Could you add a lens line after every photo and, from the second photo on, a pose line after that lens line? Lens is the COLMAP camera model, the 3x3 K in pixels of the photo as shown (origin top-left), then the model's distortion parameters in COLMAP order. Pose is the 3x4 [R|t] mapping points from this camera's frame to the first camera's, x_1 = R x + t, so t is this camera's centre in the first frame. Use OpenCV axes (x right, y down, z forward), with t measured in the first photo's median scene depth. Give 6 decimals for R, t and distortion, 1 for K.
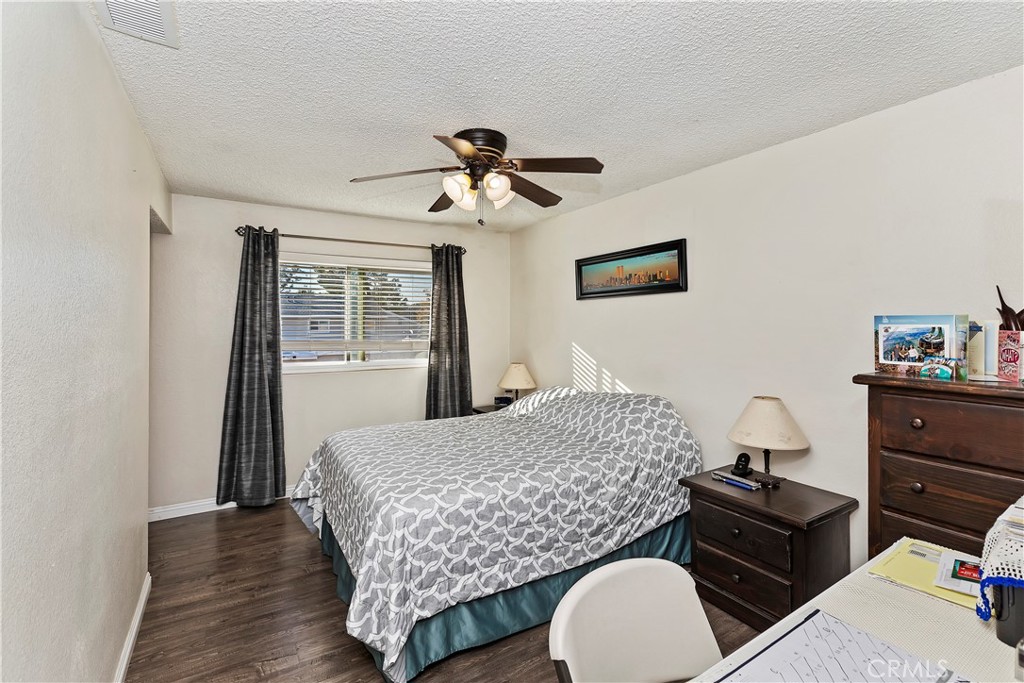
lens RADIAL K [[465.9, 0, 509.1], [0, 465.9, 321.3], [0, 0, 1]] dist [0.000061, 0.000011]
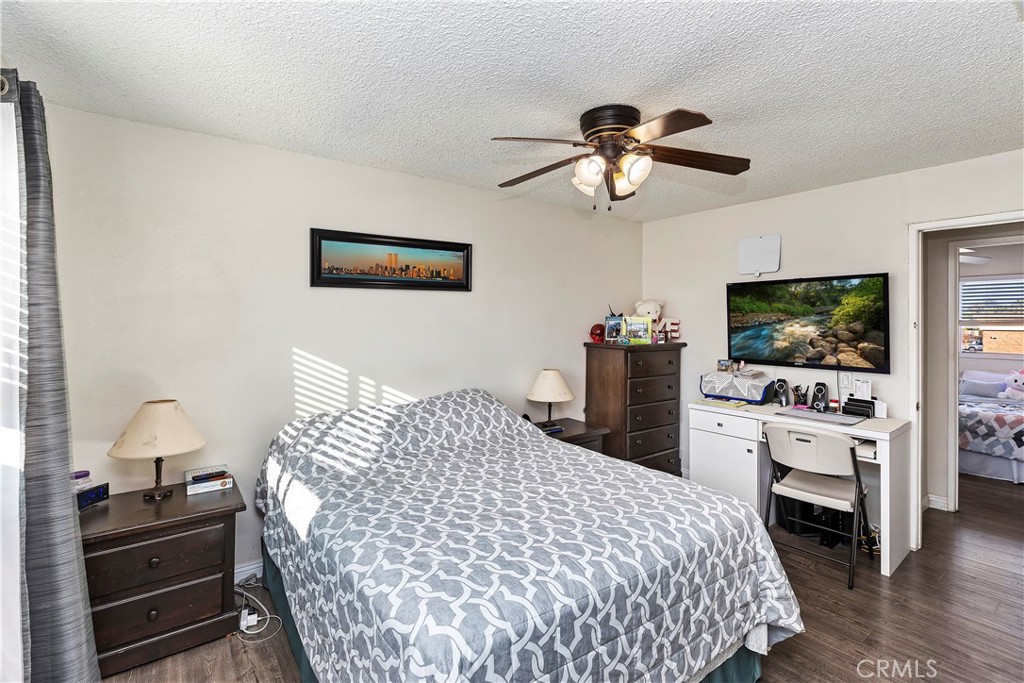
lens RADIAL K [[469.5, 0, 511.8], [0, 469.5, 319.8], [0, 0, 1]] dist [0.010085, 0.000048]
pose [[-0.079839, -0.001899, 0.996806, -0.716707], [-0.007204, 0.999973, 0.001328, 0.001819], [-0.996782, -0.007075, -0.079851, 0.938703]]
